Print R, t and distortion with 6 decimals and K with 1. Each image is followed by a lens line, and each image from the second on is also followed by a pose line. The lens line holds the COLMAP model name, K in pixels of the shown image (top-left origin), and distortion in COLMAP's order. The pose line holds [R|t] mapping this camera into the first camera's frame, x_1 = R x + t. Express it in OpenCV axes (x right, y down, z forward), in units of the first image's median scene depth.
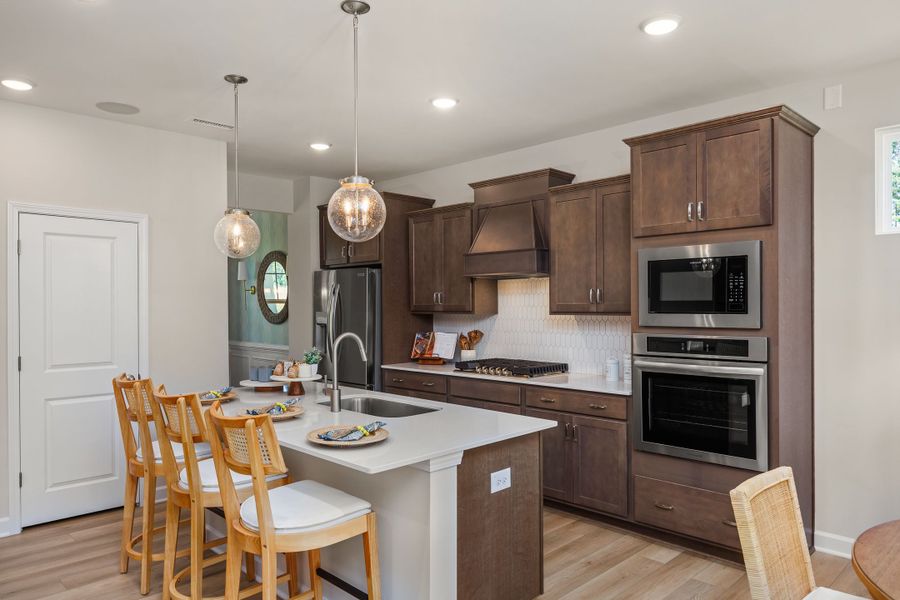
lens RADIAL K [[634.5, 0, 450.0], [0, 634.5, 300.0], [0, 0, 1]] dist [-0.001778, -0.000268]
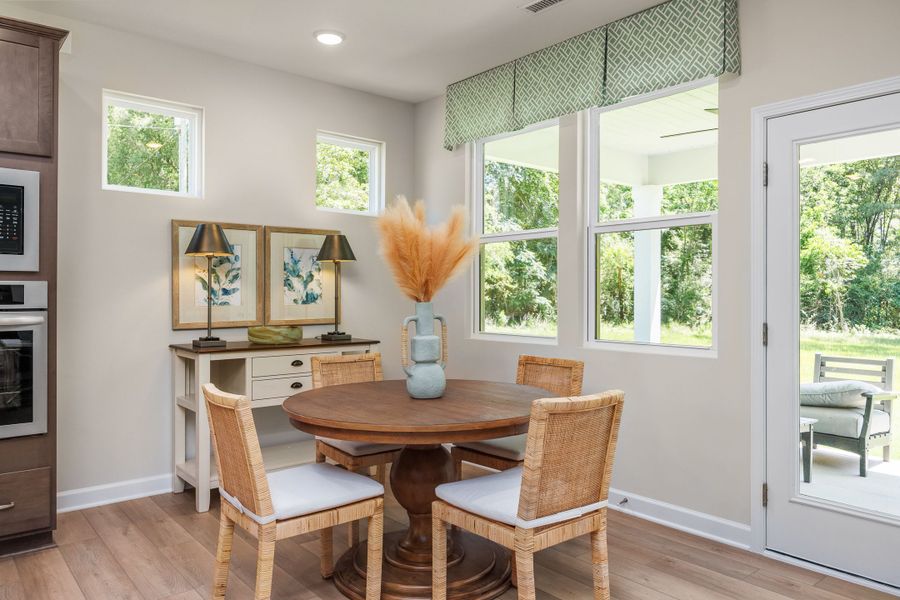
lens RADIAL K [[634.5, 0, 450.0], [0, 634.5, 300.0], [0, 0, 1]] dist [-0.001778, -0.000268]
pose [[0.084227, -0.001757, 0.996445, -0.277150], [-0.010747, 0.999939, 0.002671, 0.060996], [-0.996389, -0.010933, 0.084203, 0.282899]]
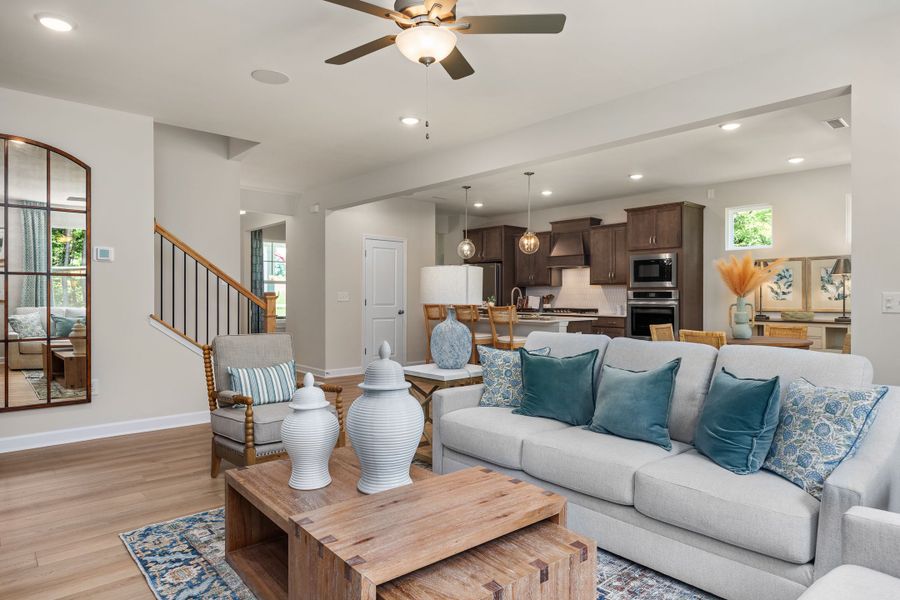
lens RADIAL K [[536.6, 0, 454.5], [0, 536.6, 295.9], [0, 0, 1]] dist [-0.002438, -0.000620]
pose [[0.998471, 0.006527, -0.054899, -0.235287], [-0.006019, 0.999938, 0.009420, 0.053252], [0.054957, -0.009075, 0.998447, -0.987765]]
